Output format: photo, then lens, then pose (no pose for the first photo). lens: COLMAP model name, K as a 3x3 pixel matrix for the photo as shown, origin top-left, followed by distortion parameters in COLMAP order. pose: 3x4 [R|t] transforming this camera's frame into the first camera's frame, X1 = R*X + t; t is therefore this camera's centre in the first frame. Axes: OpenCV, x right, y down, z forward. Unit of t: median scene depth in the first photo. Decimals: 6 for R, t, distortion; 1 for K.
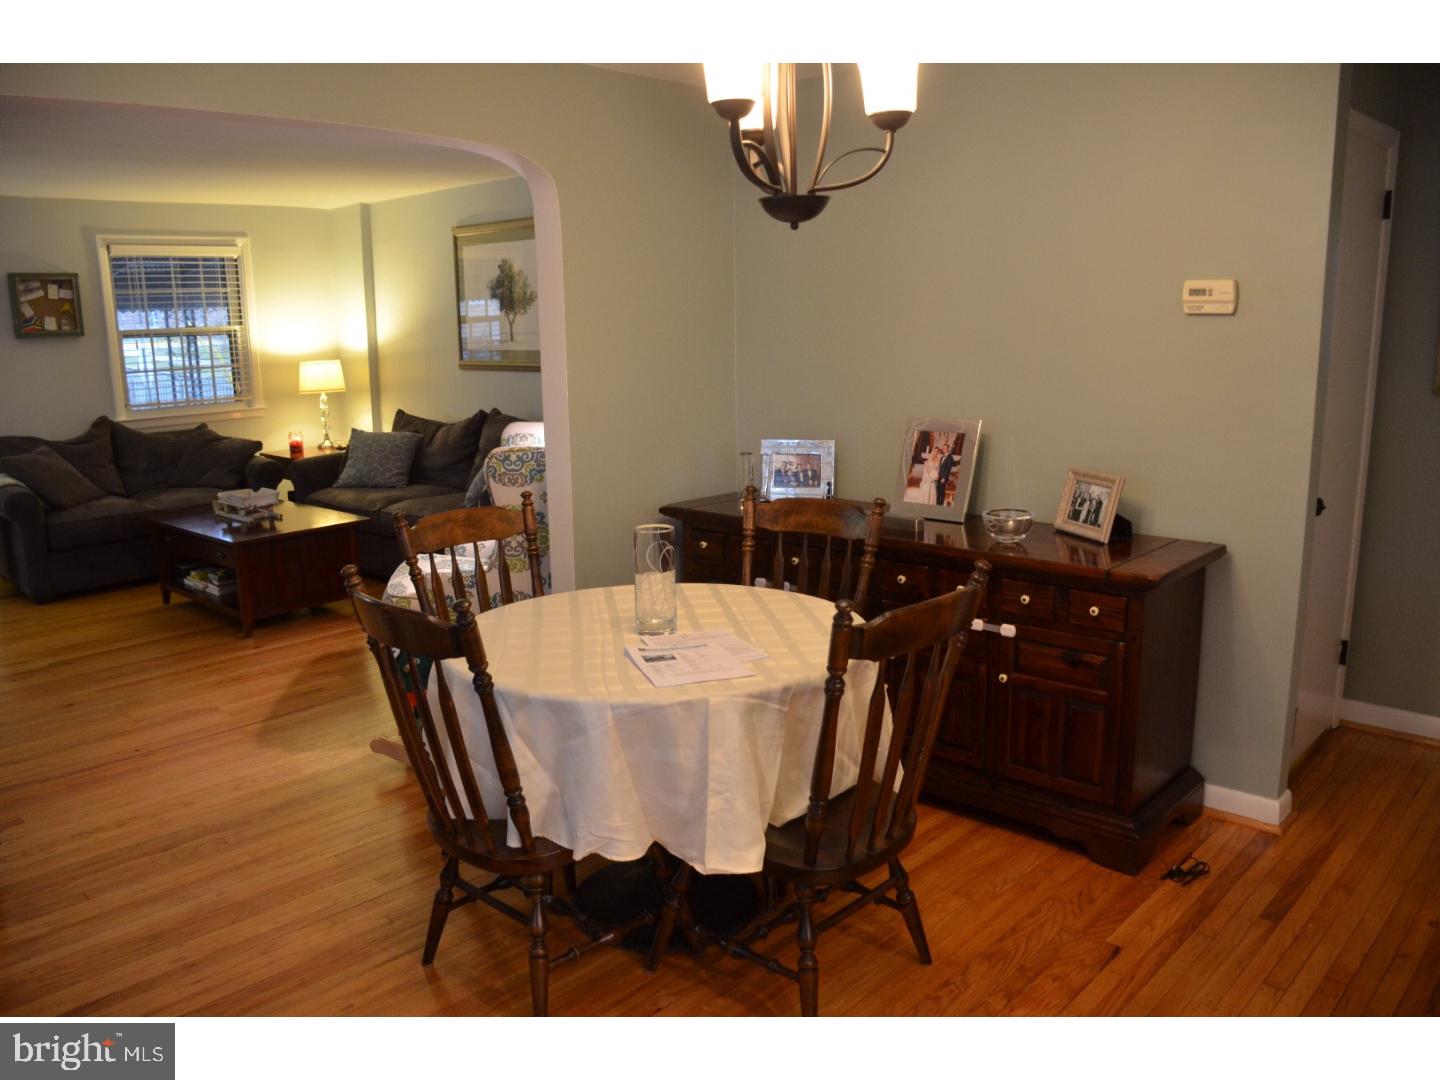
lens RADIAL K [[1151.7, 0, 714.0], [0, 1151.7, 553.0], [0, 0, 1]] dist [-0.123636, 0.086704]
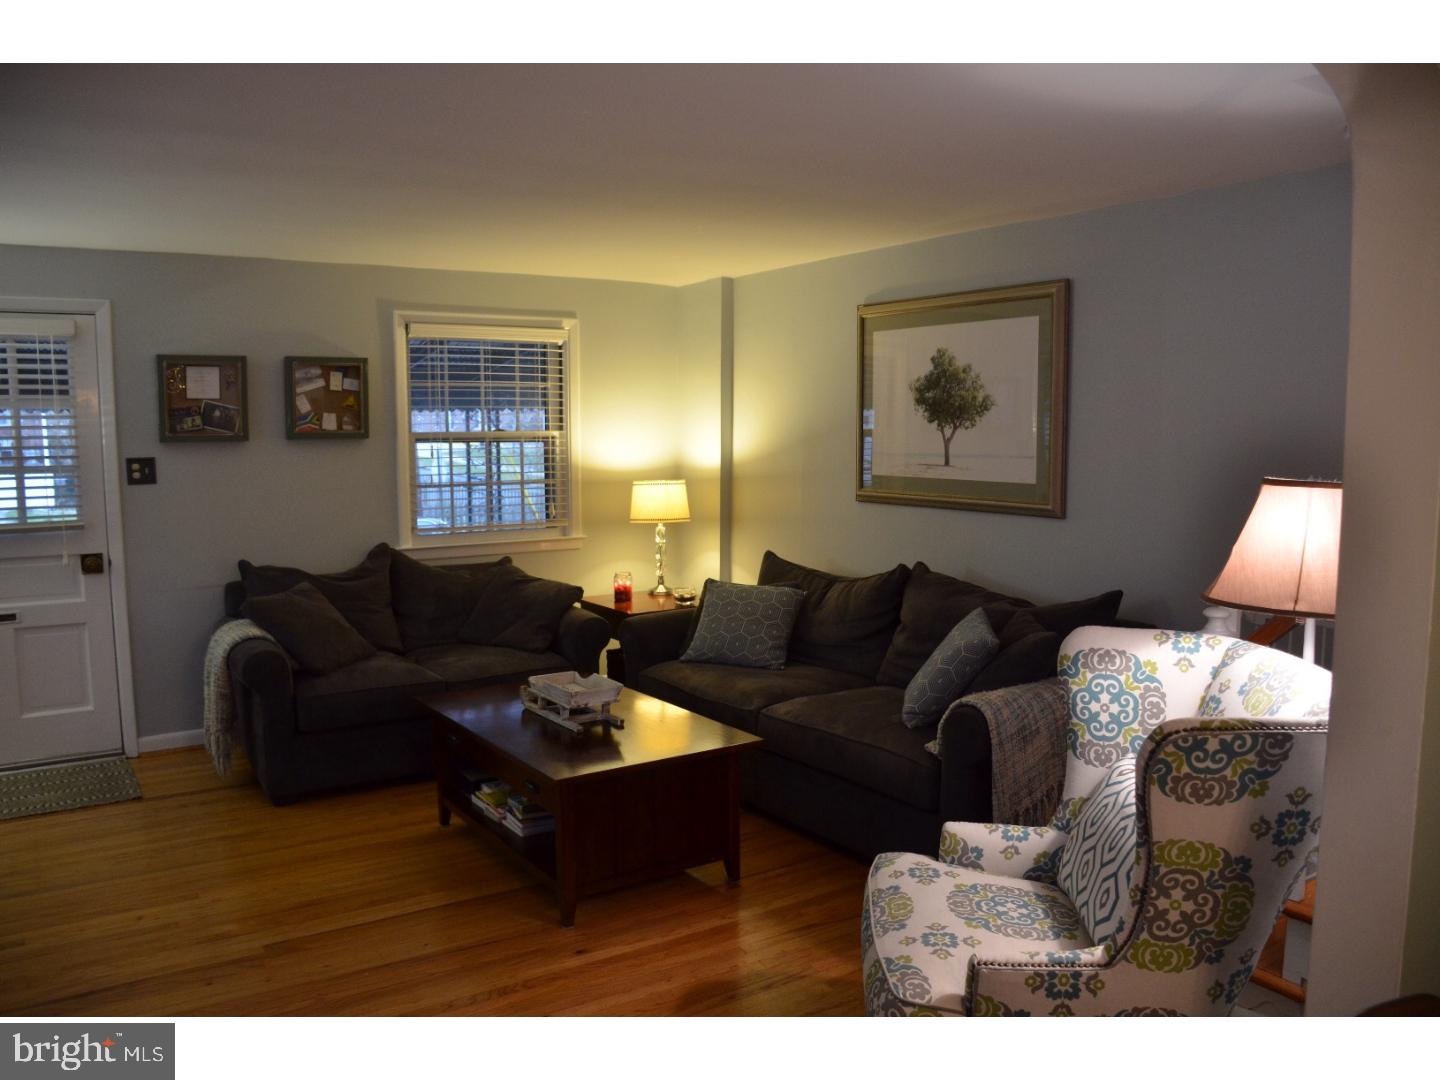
lens RADIAL K [[1151.7, 0, 732.2], [0, 1151.7, 542.7], [0, 0, 1]] dist [-0.123636, 0.086704]
pose [[0.977351, 0.038854, -0.208026, -0.152342], [-0.060668, 0.993183, -0.099532, -0.059996], [0.202741, 0.109899, 0.973046, 0.291995]]
